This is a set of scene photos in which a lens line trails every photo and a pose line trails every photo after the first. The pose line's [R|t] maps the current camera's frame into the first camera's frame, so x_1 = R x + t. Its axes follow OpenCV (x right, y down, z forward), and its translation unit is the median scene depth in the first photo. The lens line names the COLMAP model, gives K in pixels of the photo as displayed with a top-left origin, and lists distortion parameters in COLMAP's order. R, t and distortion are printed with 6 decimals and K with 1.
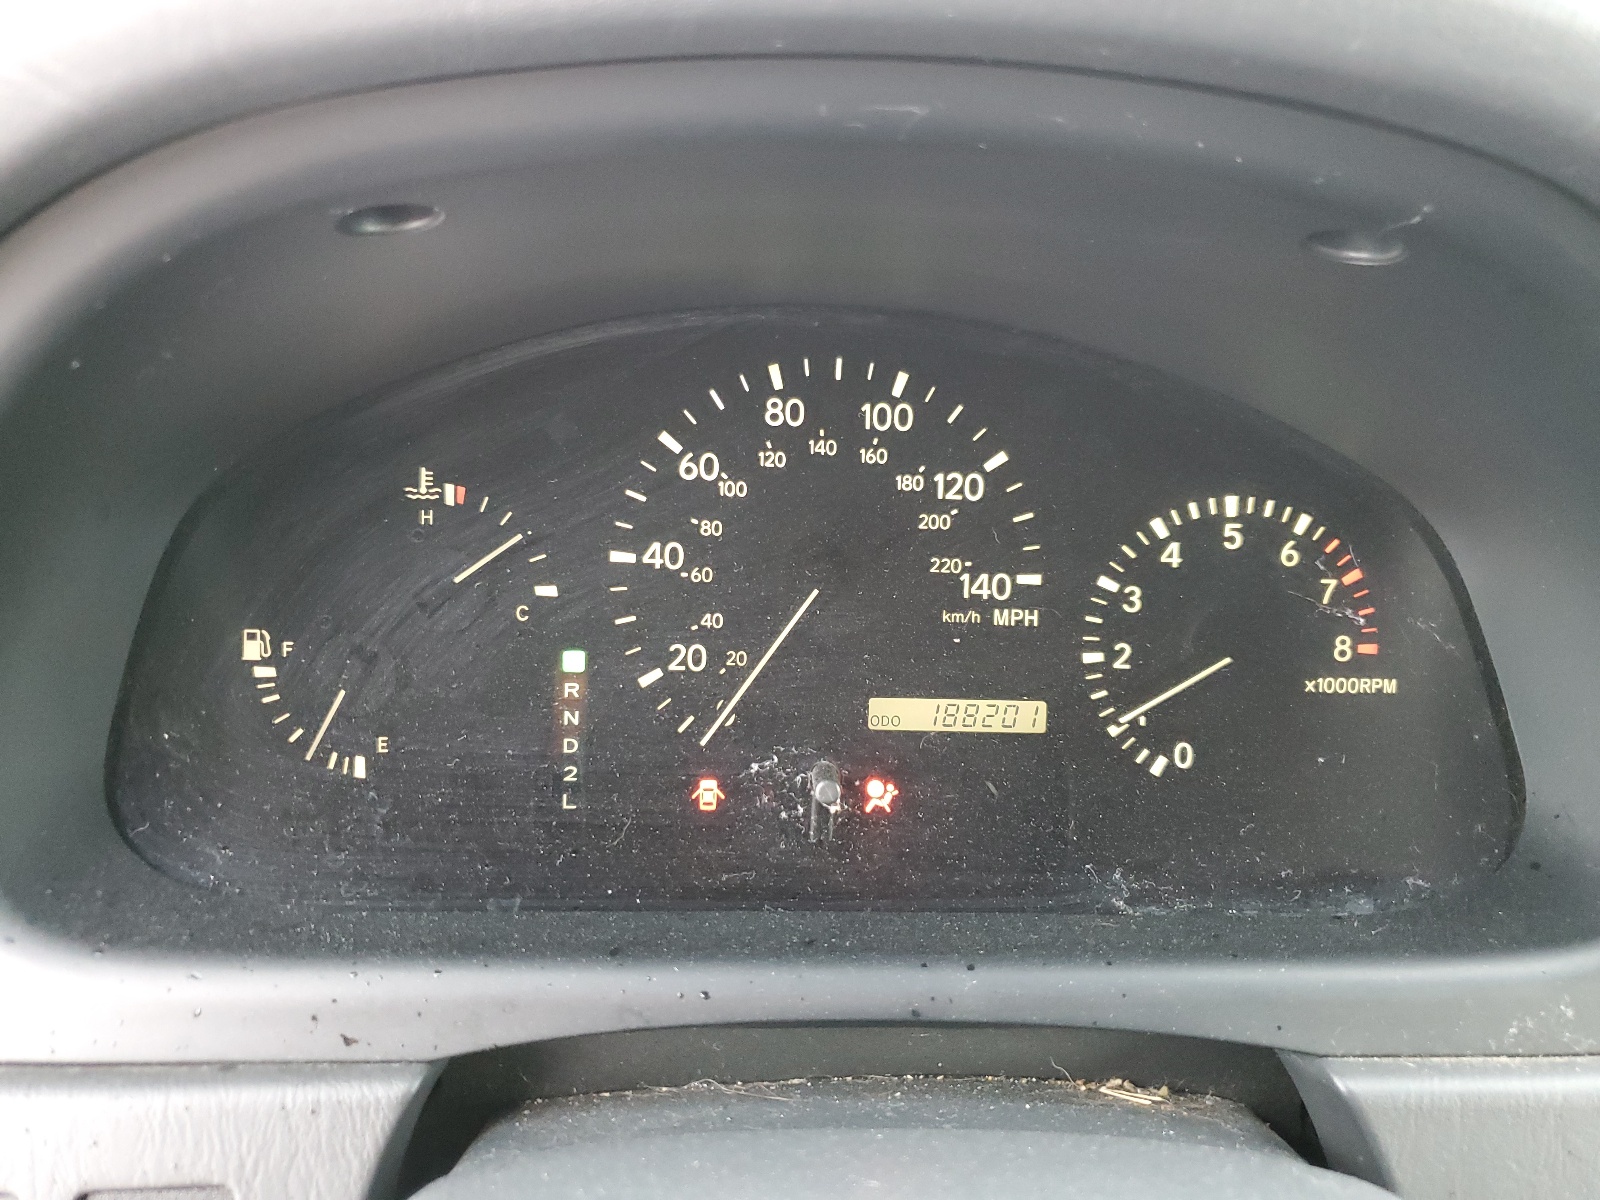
lens RADIAL K [[1205.6, 0, 801.6], [0, 1205.6, 598.1], [0, 0, 1]] dist [0.003105, 0.000001]
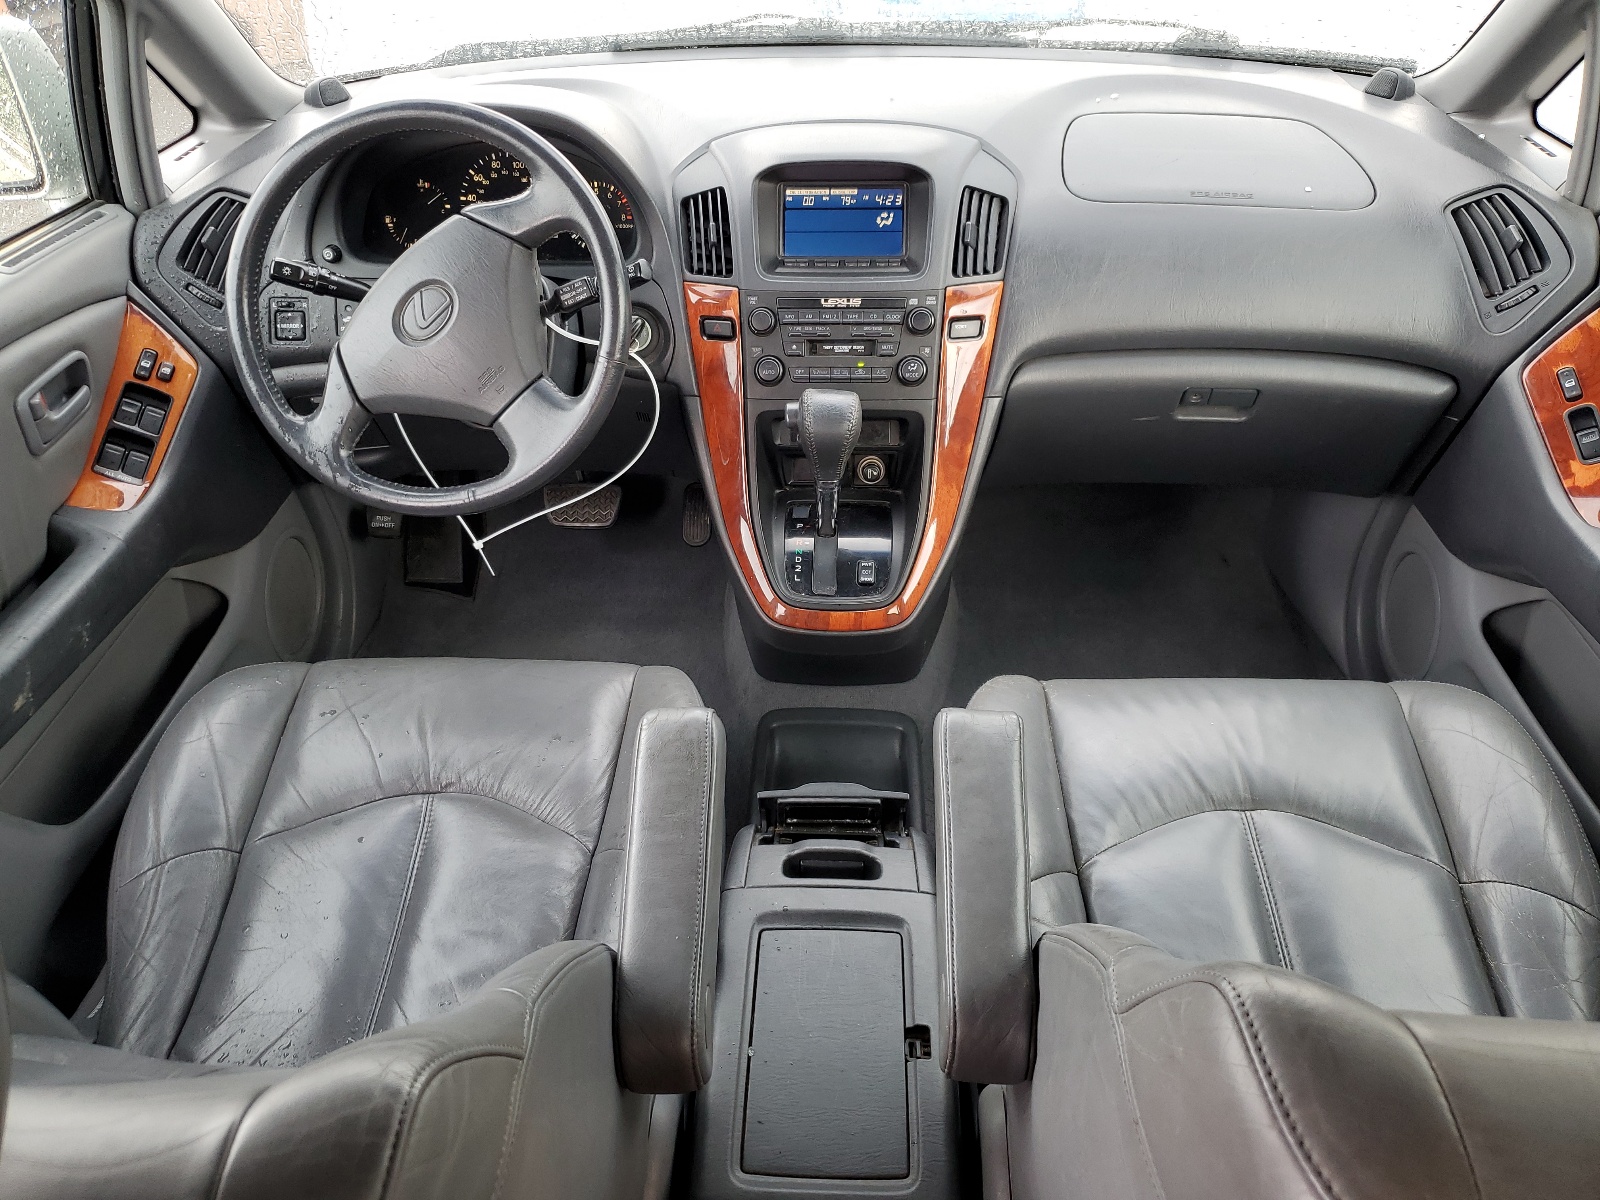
lens RADIAL K [[1205.6, 0, 799.2], [0, 1205.6, 602.2], [0, 0, 1]] dist [0.003105, 0.000001]
pose [[0.995185, 0.009280, -0.097571, 1.593367], [0.008126, 0.984268, 0.176494, 0.681618], [0.097674, -0.176437, 0.979454, -3.663410]]
